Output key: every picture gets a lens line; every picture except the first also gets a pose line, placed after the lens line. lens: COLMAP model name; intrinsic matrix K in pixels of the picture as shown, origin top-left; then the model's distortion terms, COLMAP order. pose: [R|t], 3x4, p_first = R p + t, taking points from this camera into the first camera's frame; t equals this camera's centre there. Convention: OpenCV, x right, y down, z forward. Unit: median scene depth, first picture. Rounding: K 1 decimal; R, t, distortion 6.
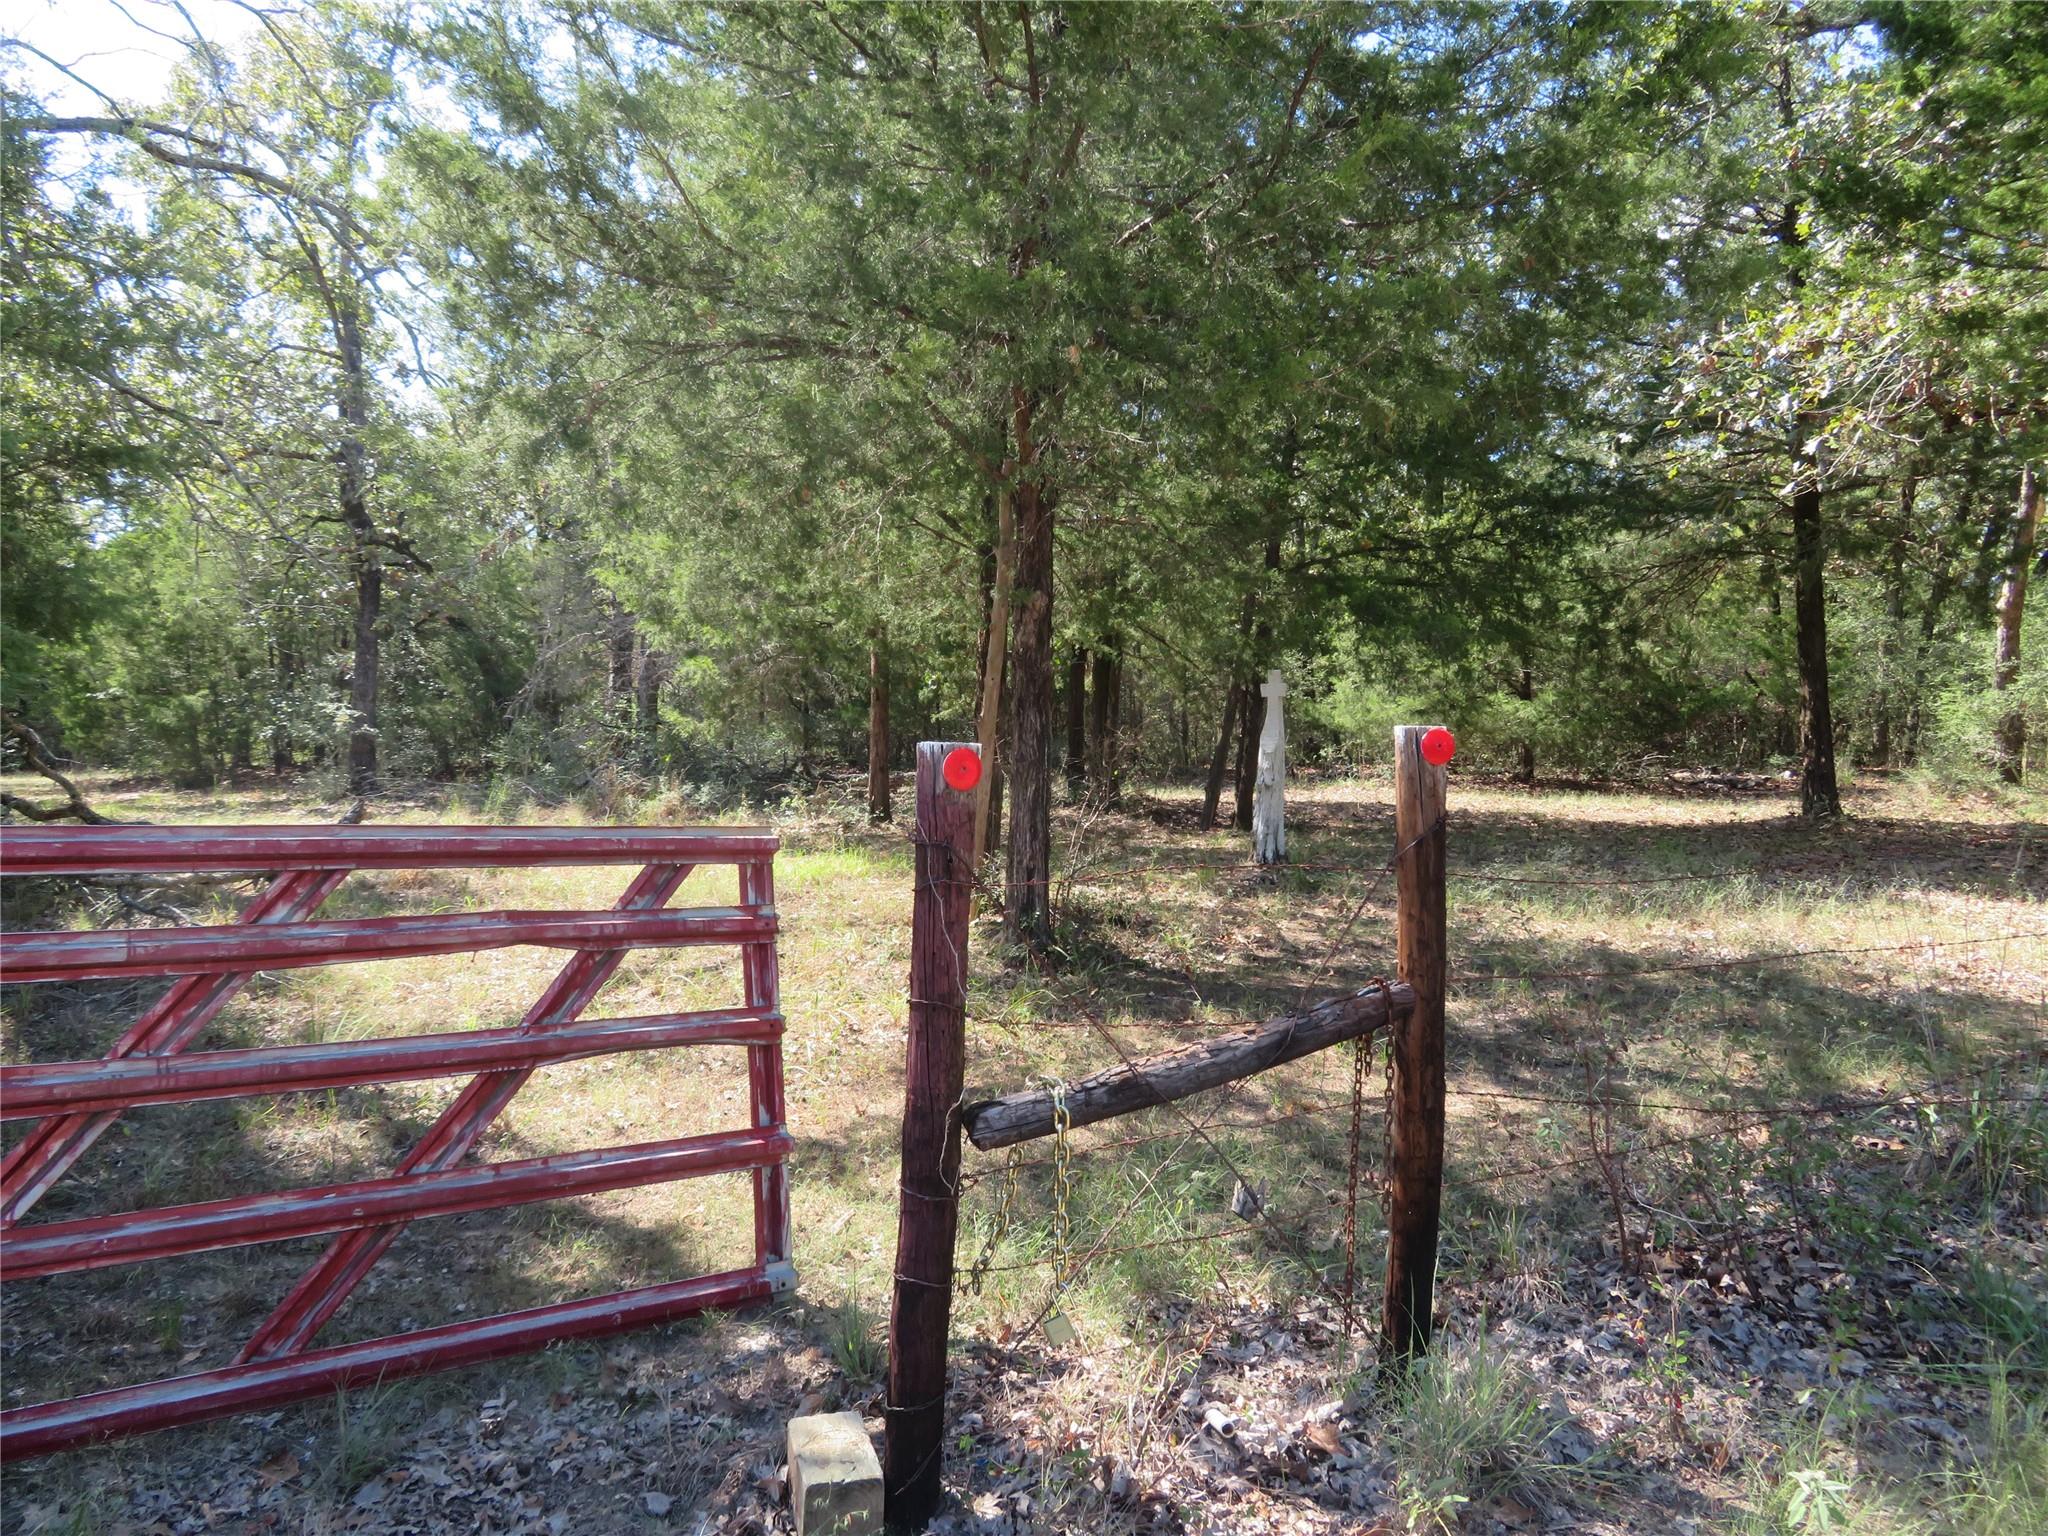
lens RADIAL K [[1496.0, 0, 1041.2], [0, 1496.0, 765.1], [0, 0, 1]] dist [-0.006694, 0.003099]
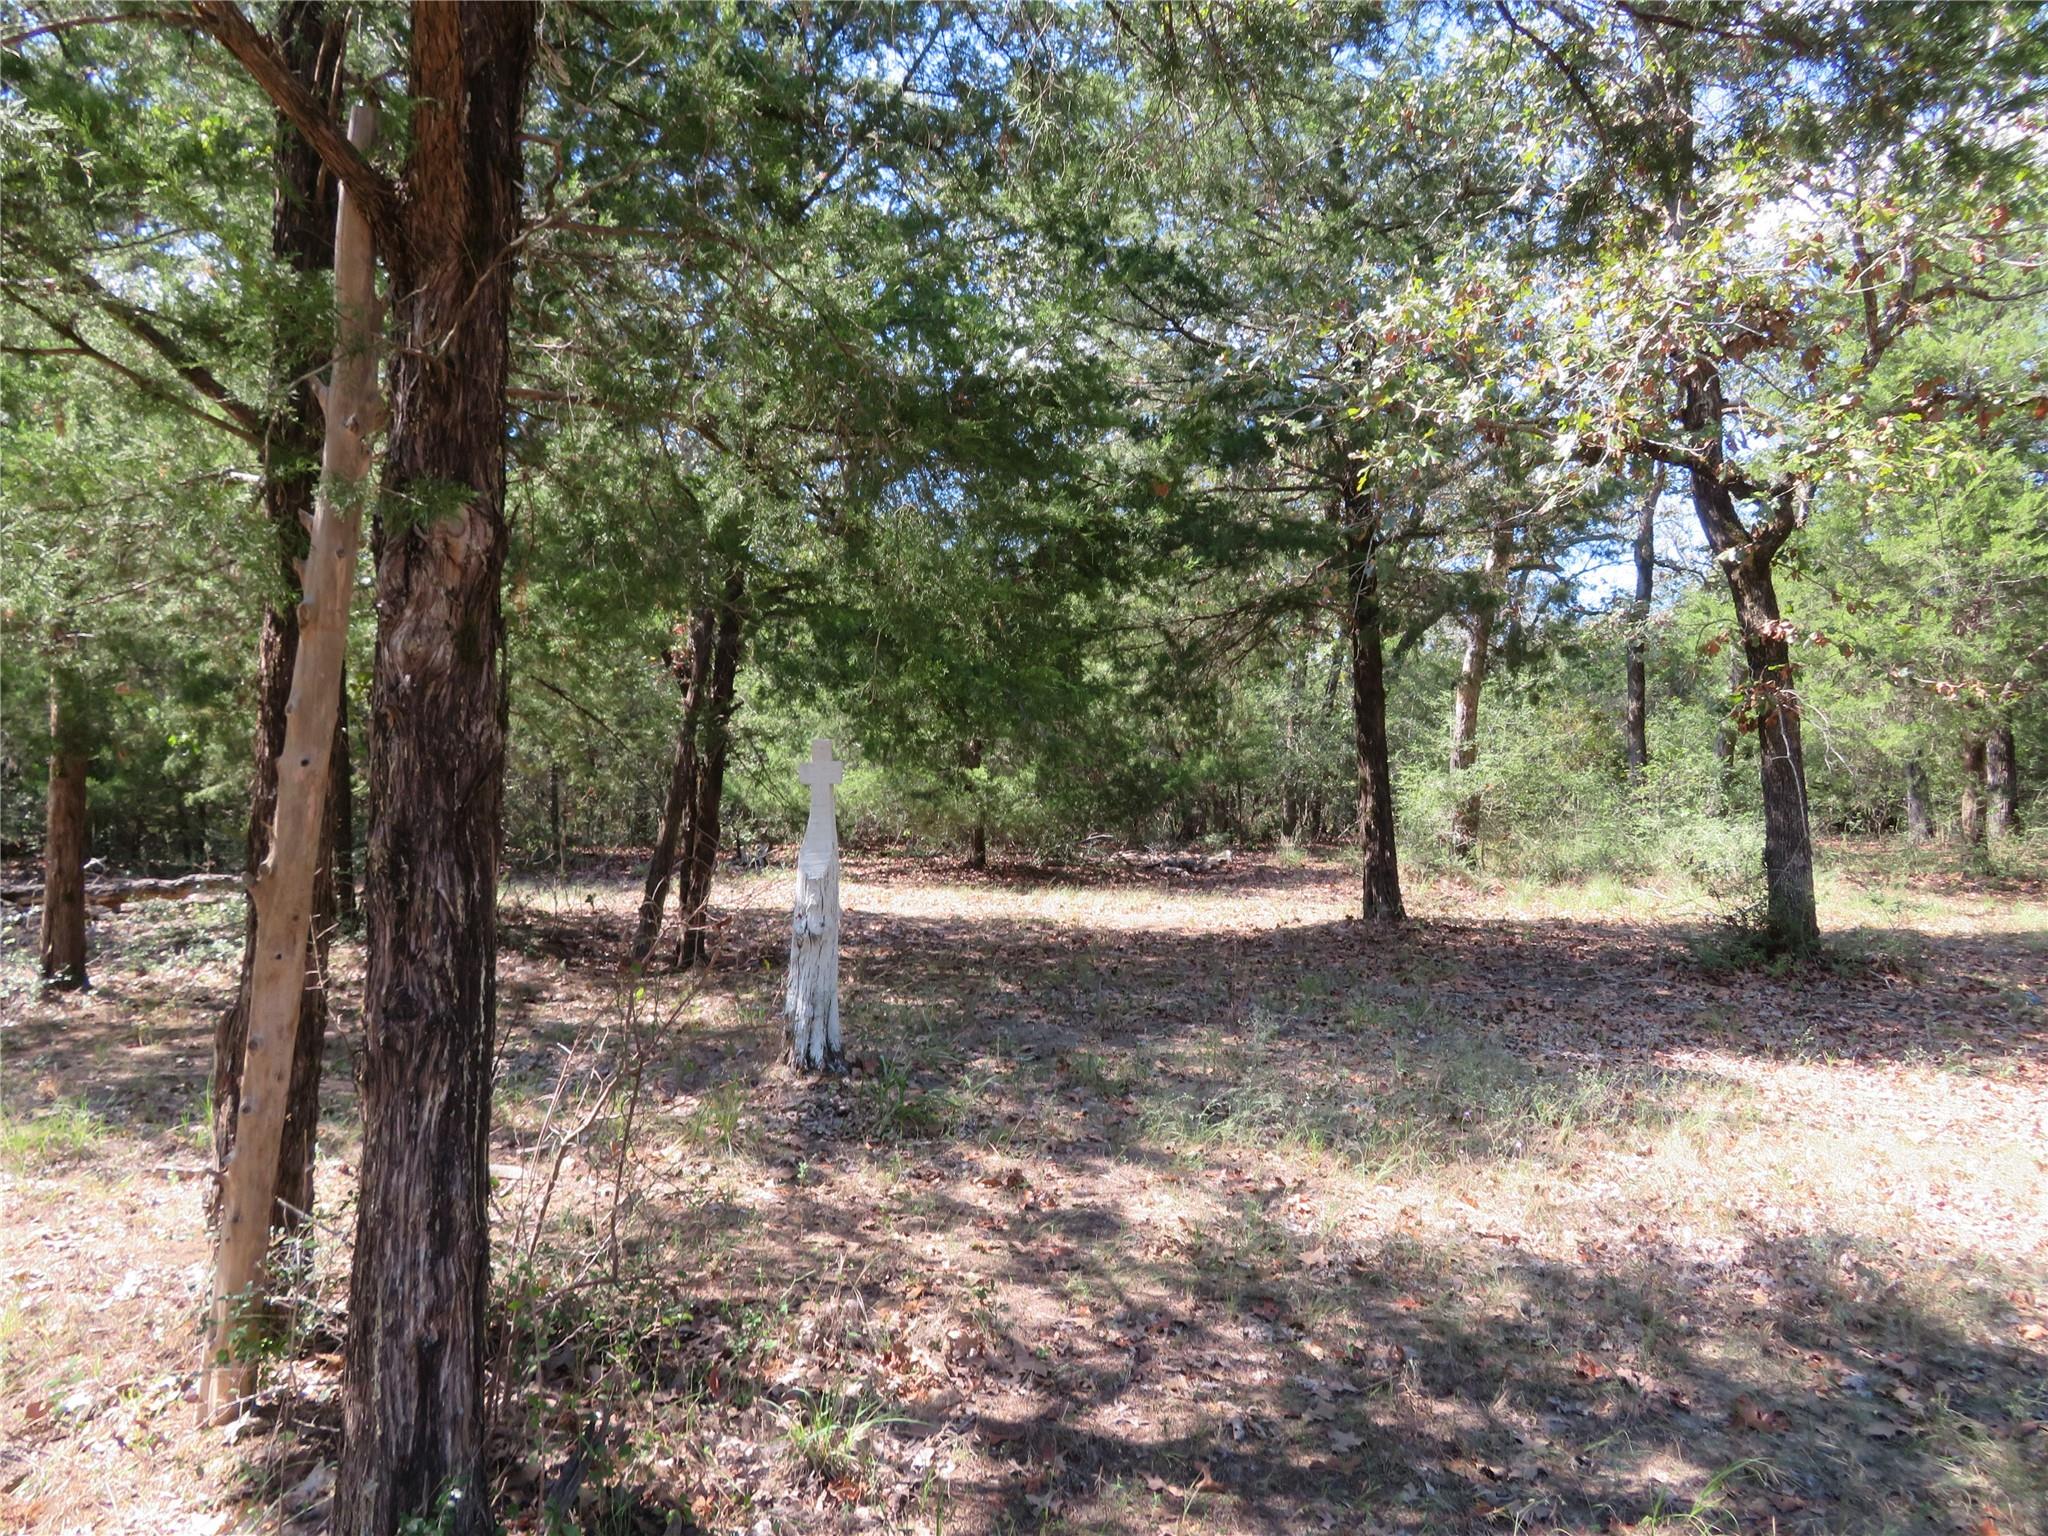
lens RADIAL K [[1488.9, 0, 1057.5], [0, 1488.9, 765.3], [0, 0, 1]] dist [-0.012707, 0.016834]
pose [[0.901355, 0.011773, 0.432921, -0.012557], [0.005790, 0.999214, -0.039228, -0.022125], [-0.433042, 0.037865, 0.900578, 0.316834]]
